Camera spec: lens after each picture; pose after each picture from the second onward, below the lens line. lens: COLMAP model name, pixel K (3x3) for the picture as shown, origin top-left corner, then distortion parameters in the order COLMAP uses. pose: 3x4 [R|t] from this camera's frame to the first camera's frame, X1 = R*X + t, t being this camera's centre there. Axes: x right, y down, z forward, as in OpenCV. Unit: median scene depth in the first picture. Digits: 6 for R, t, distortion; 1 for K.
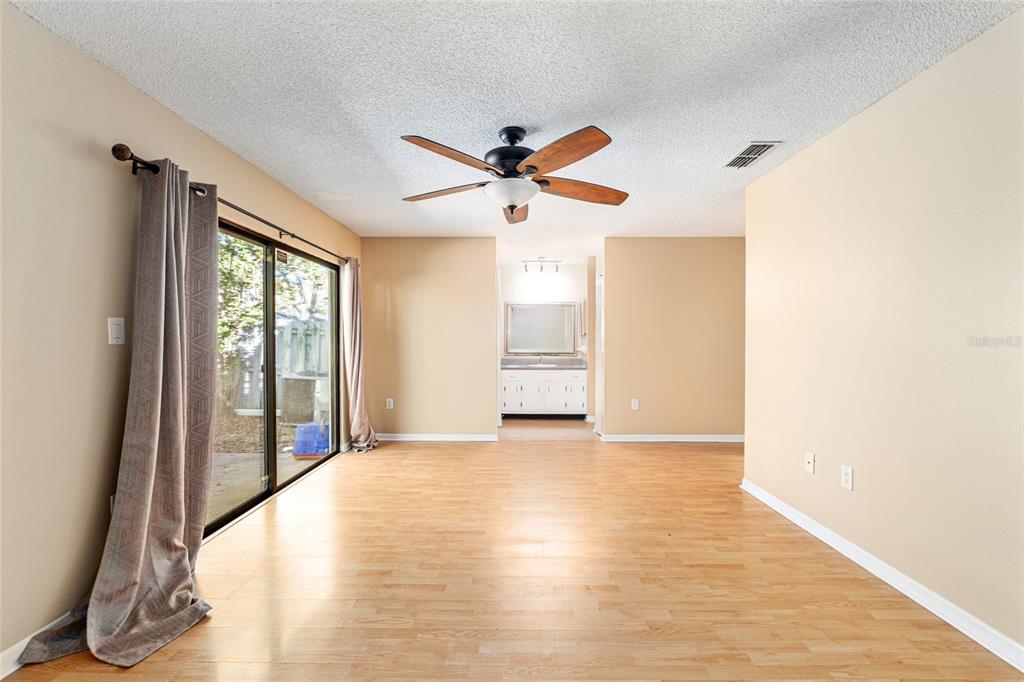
lens RADIAL K [[420.1, 0, 508.6], [0, 420.1, 340.0], [0, 0, 1]] dist [-0.013176, 0.000335]
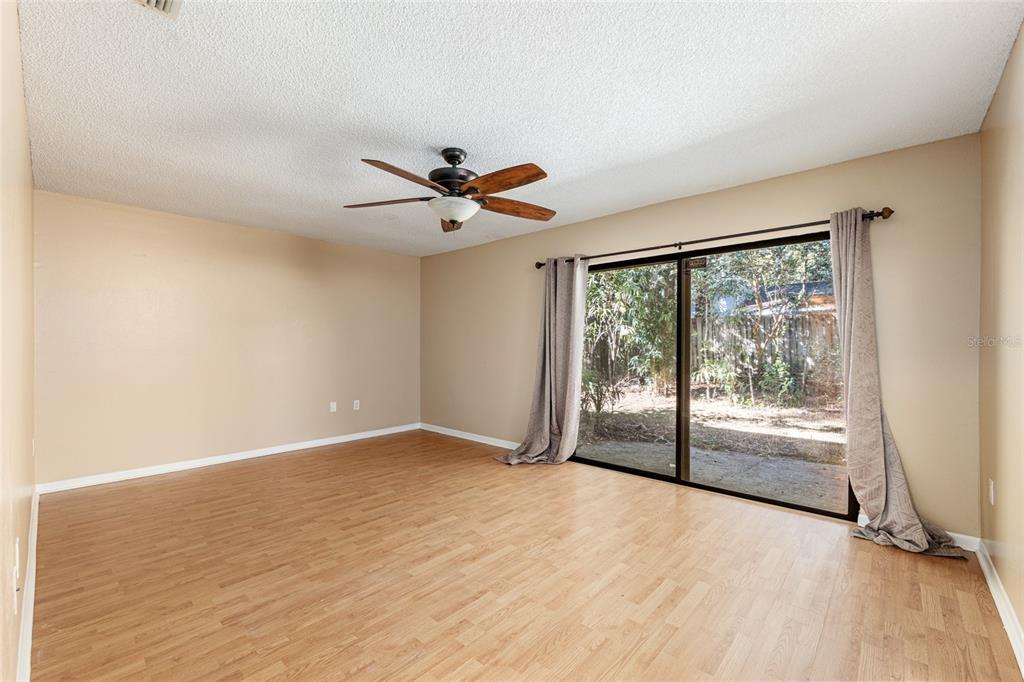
lens RADIAL K [[420.1, 0, 513.0], [0, 420.1, 344.8], [0, 0, 1]] dist [-0.013176, 0.000335]
pose [[-0.652567, -0.000640, -0.757731, 0.766577], [-0.002749, 0.999995, 0.001523, -0.000134], [0.757726, 0.003076, -0.652566, 1.907175]]
